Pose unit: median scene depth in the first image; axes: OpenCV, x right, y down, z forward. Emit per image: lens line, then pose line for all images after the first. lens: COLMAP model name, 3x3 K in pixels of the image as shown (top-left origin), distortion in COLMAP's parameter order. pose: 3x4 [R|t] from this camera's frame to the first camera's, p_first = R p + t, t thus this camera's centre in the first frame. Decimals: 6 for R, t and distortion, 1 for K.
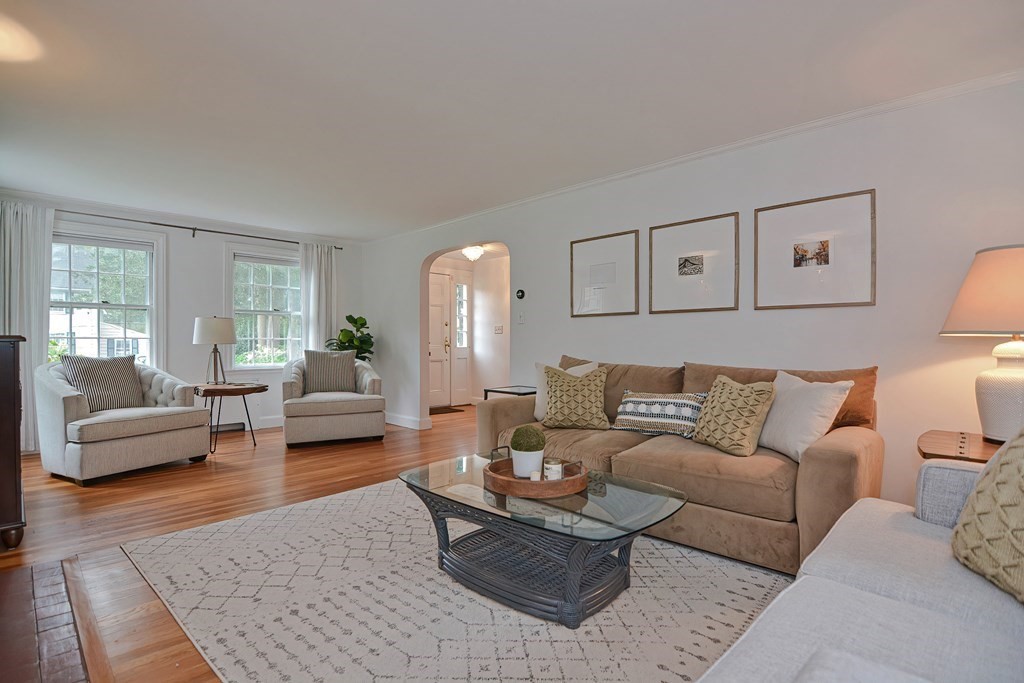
lens RADIAL K [[505.1, 0, 503.2], [0, 505.1, 342.4], [0, 0, 1]] dist [-0.004615, -0.010682]
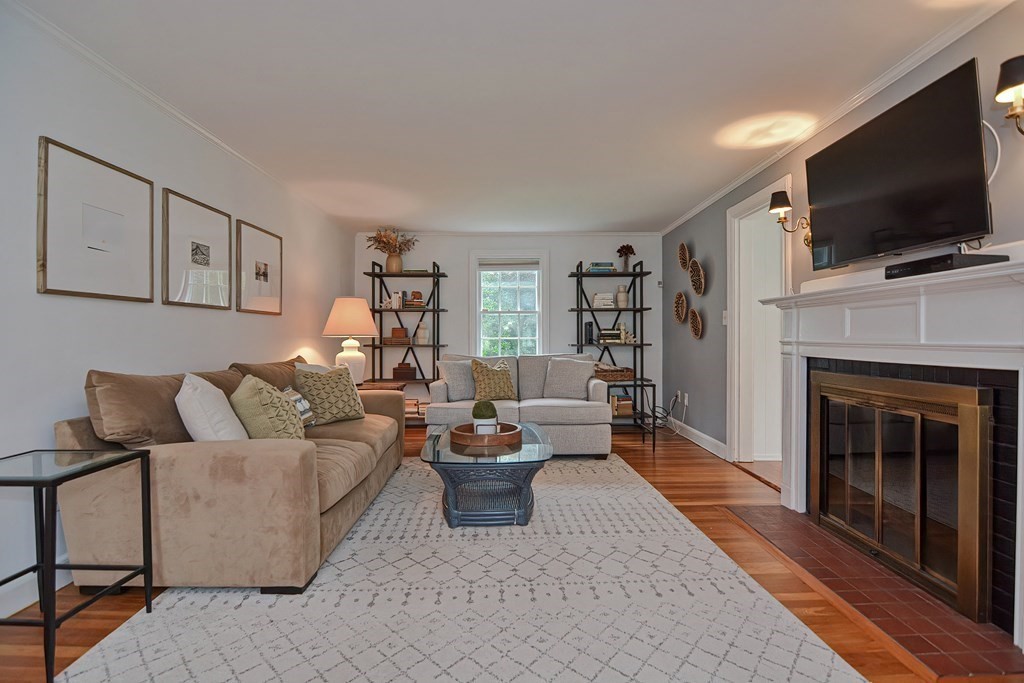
lens RADIAL K [[505.1, 0, 517.6], [0, 505.1, 338.4], [0, 0, 1]] dist [-0.004615, -0.010682]
pose [[-0.720447, -0.004082, 0.693498, -0.631056], [-0.000353, 0.999985, 0.005519, -0.010810], [-0.693510, 0.003732, -0.720437, 1.245535]]
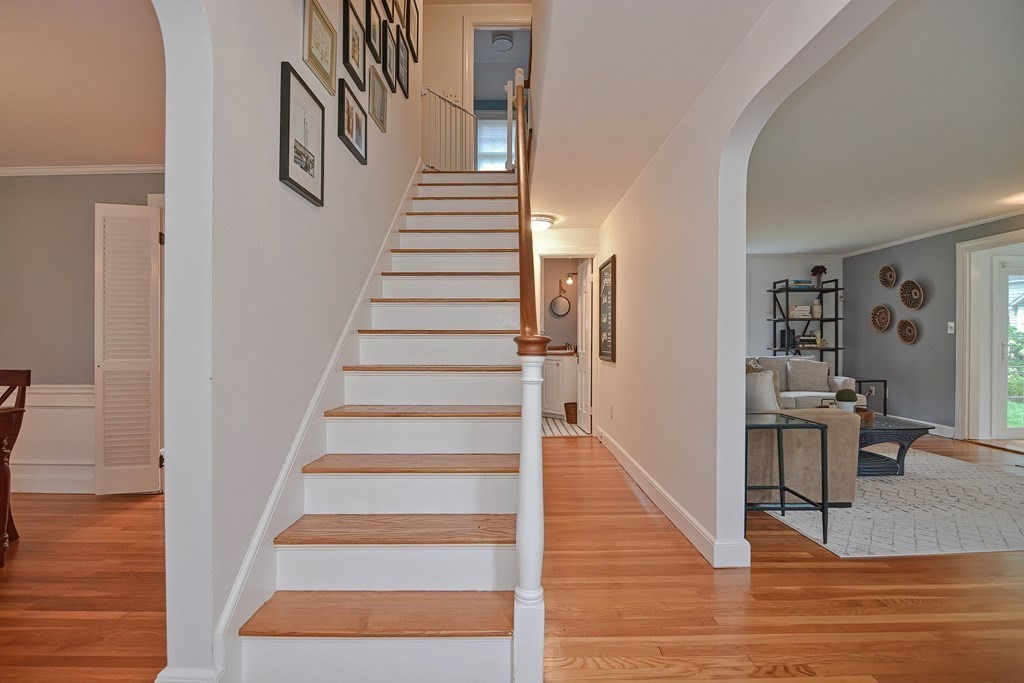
lens RADIAL K [[505.1, 0, 520.0], [0, 505.1, 342.3], [0, 0, 1]] dist [-0.004615, -0.010682]
pose [[-0.725993, -0.006021, 0.687675, -0.227396], [-0.003945, 0.999982, 0.004591, -0.010616], [-0.687690, 0.000620, -0.726004, 2.083565]]
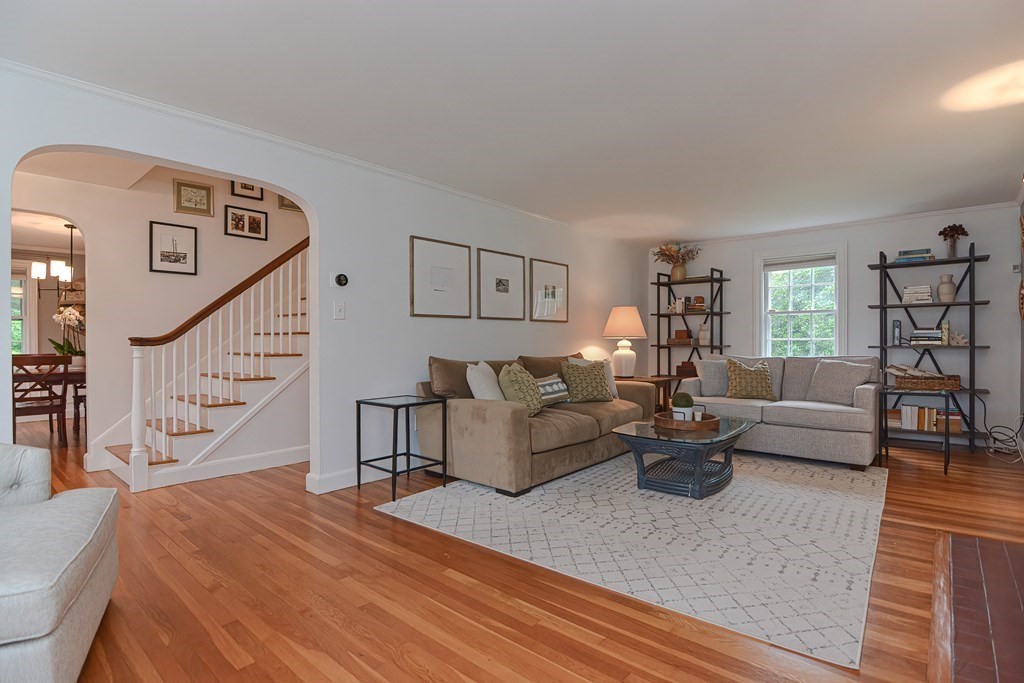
lens RADIAL K [[505.1, 0, 522.5], [0, 505.1, 346.7], [0, 0, 1]] dist [-0.004615, -0.010682]
pose [[-0.083708, -0.017814, 0.996331, -0.996011], [0.004049, 0.999826, 0.018216, -0.011137], [-0.996482, 0.005559, -0.083621, 1.058089]]
